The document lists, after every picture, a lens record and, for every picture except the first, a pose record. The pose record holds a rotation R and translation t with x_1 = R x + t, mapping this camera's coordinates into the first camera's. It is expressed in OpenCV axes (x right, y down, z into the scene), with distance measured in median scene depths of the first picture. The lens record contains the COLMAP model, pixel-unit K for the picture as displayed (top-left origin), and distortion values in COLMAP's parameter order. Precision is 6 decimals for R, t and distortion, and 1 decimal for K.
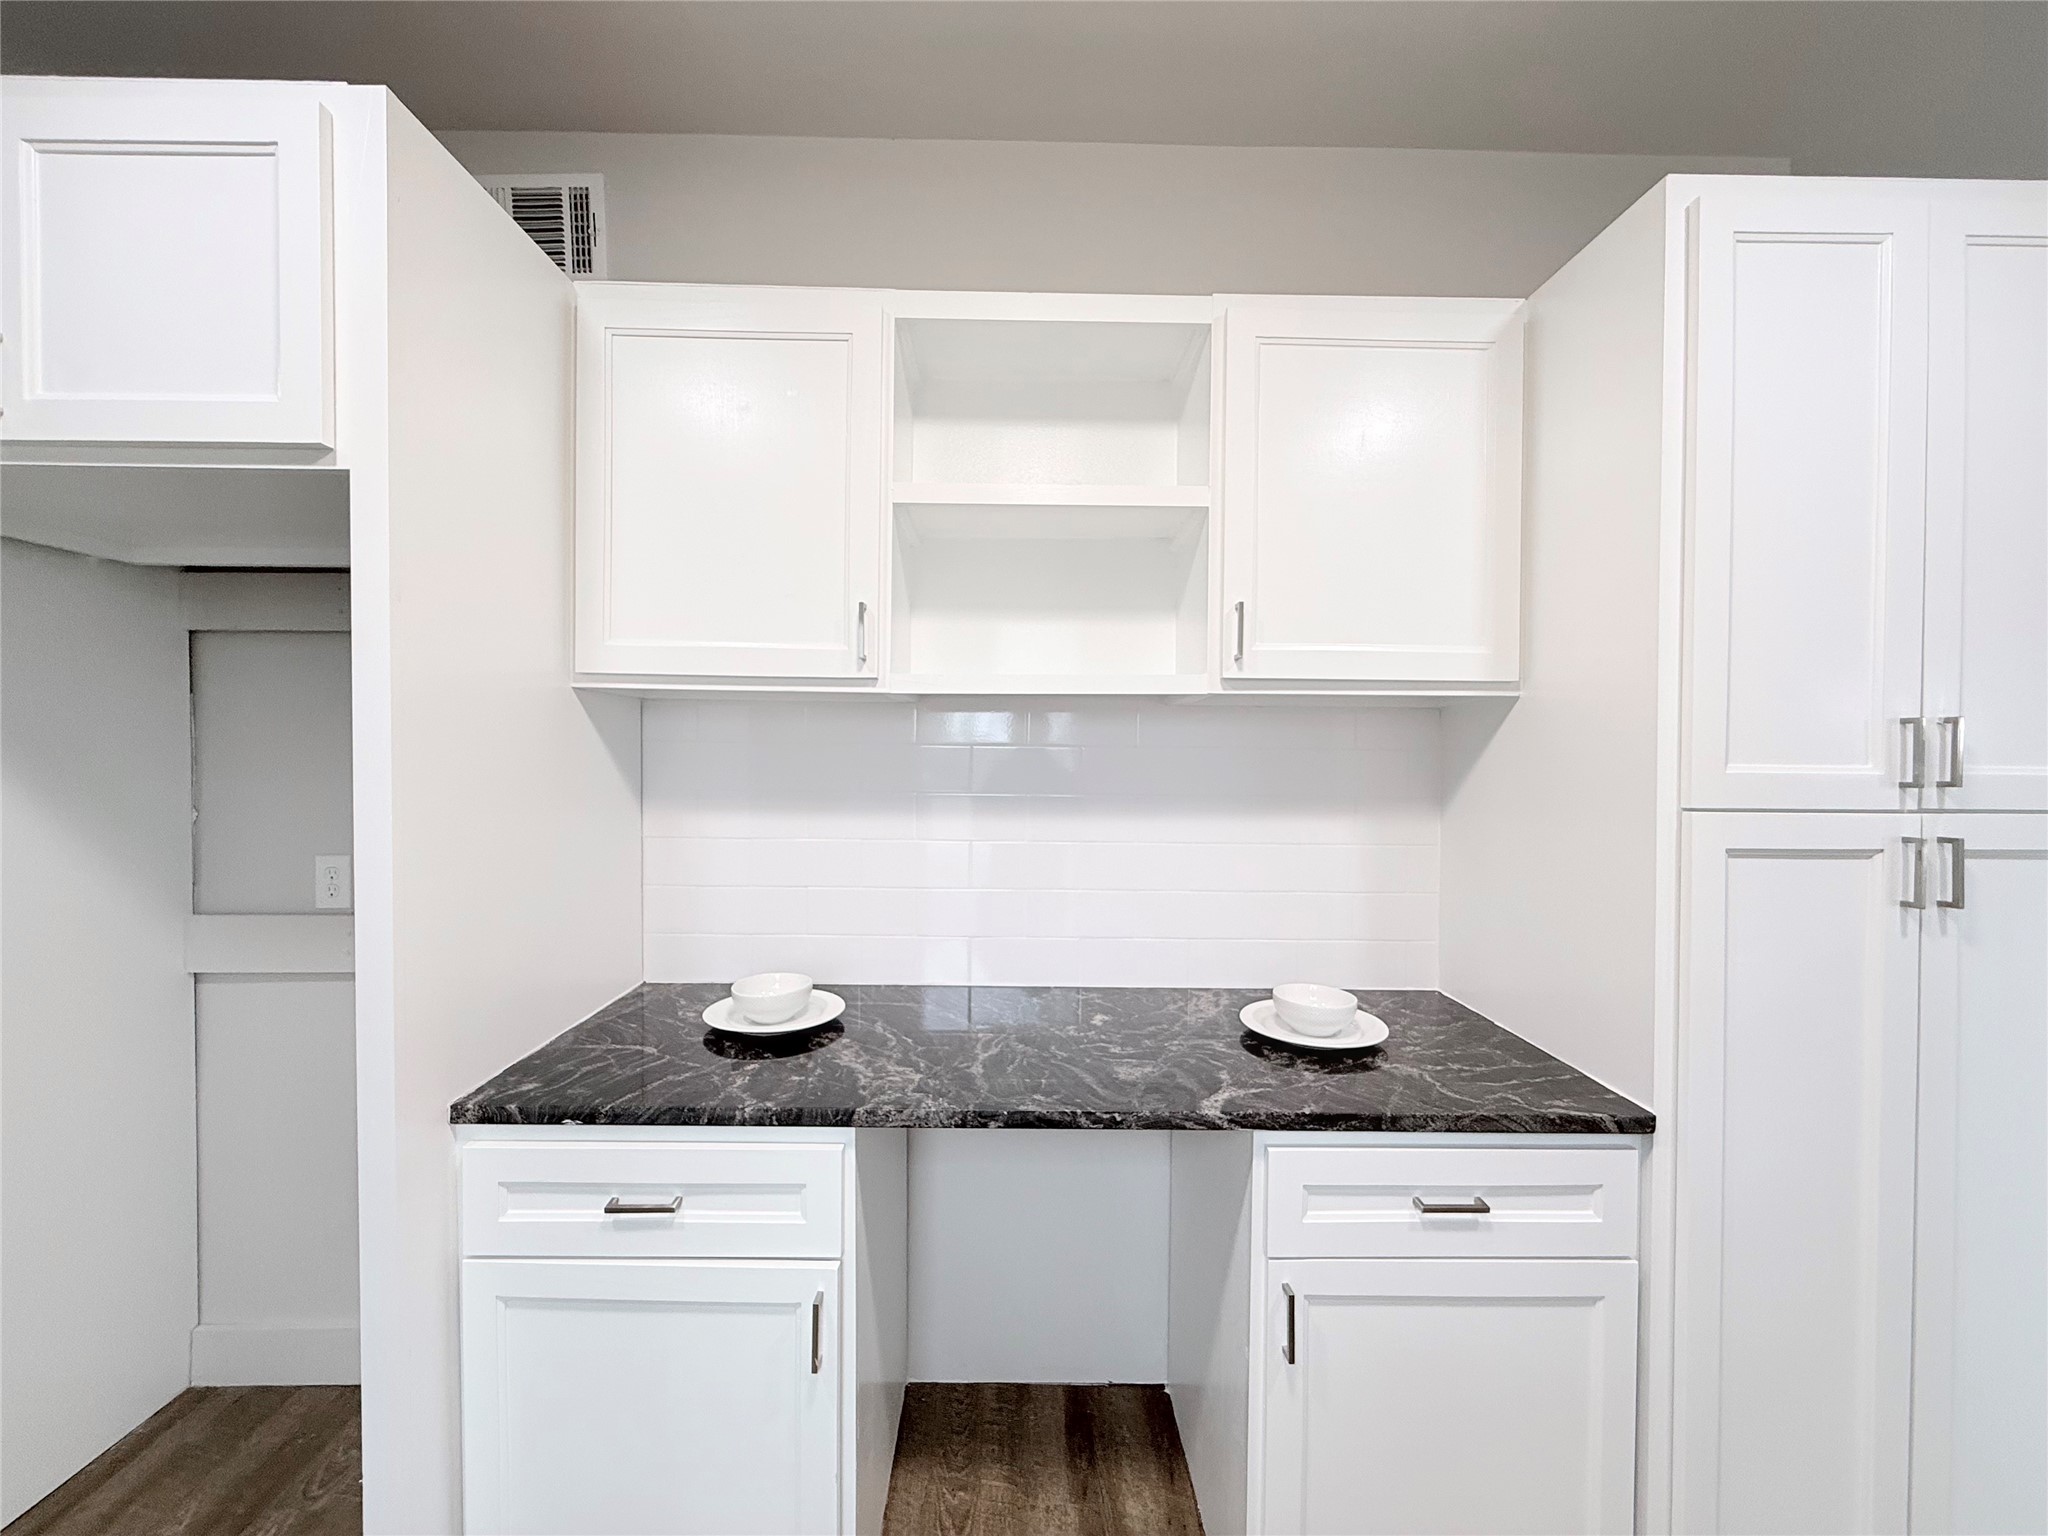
lens RADIAL K [[817.5, 0, 1017.1], [0, 817.5, 768.2], [0, 0, 1]] dist [0.000518, 0.000005]
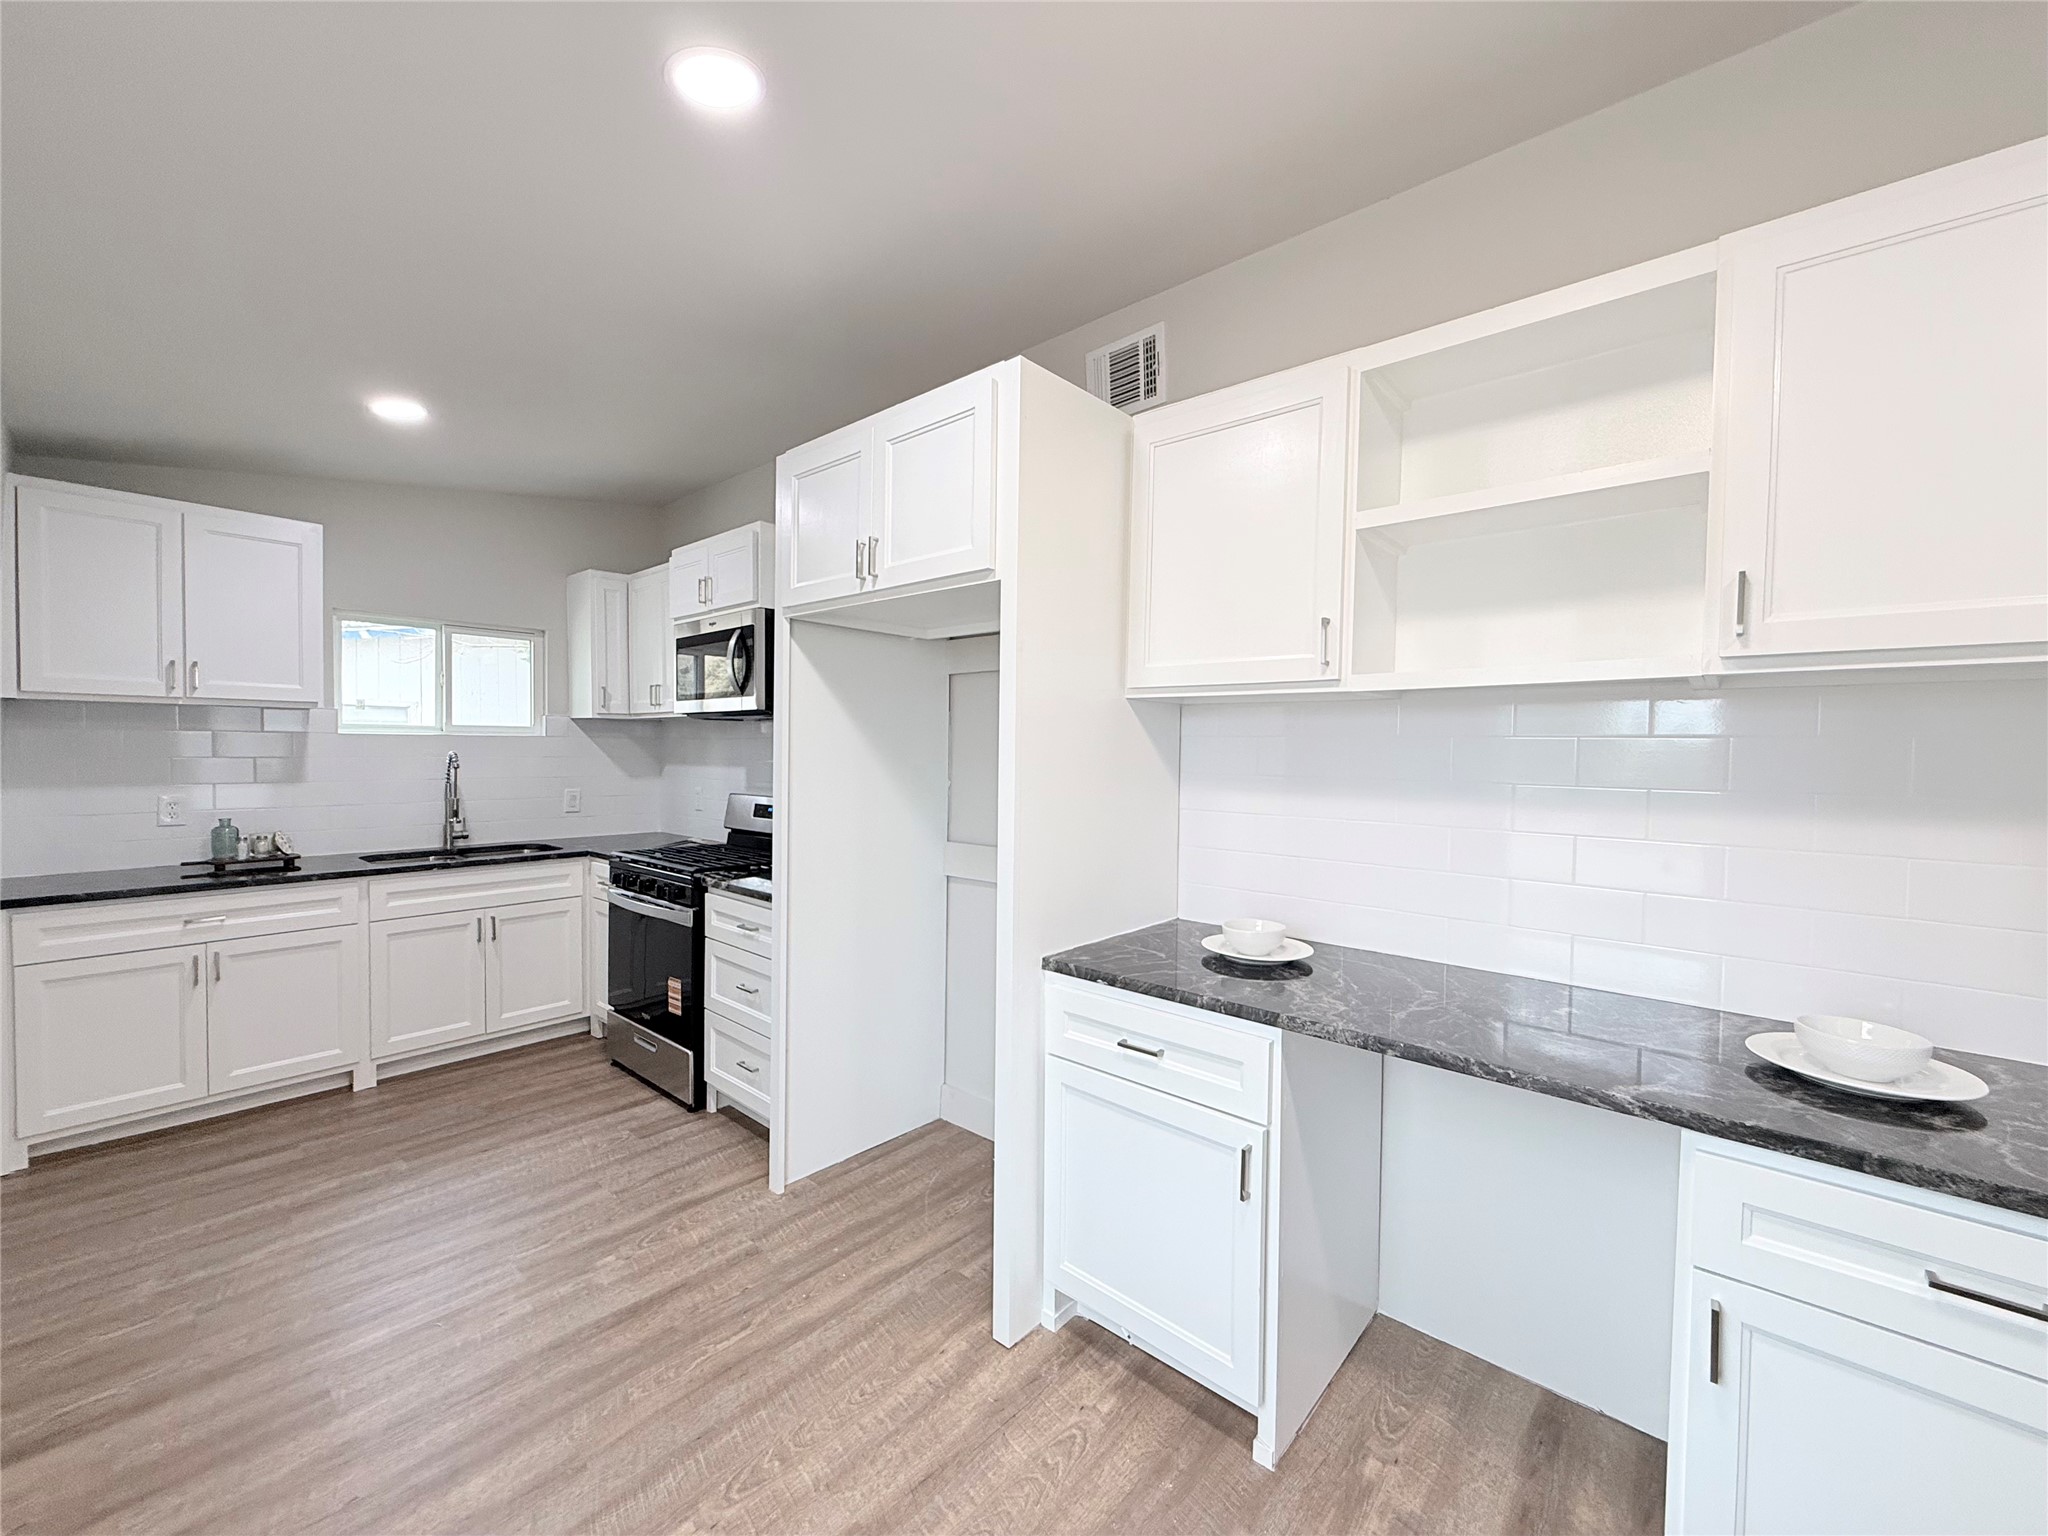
lens RADIAL K [[817.5, 0, 1017.1], [0, 817.5, 768.2], [0, 0, 1]] dist [0.000518, 0.000005]
pose [[0.740357, 0.015056, -0.672045, 0.321254], [-0.021560, 0.999767, -0.001353, 0.034631], [0.671868, 0.015491, 0.740509, -0.218724]]
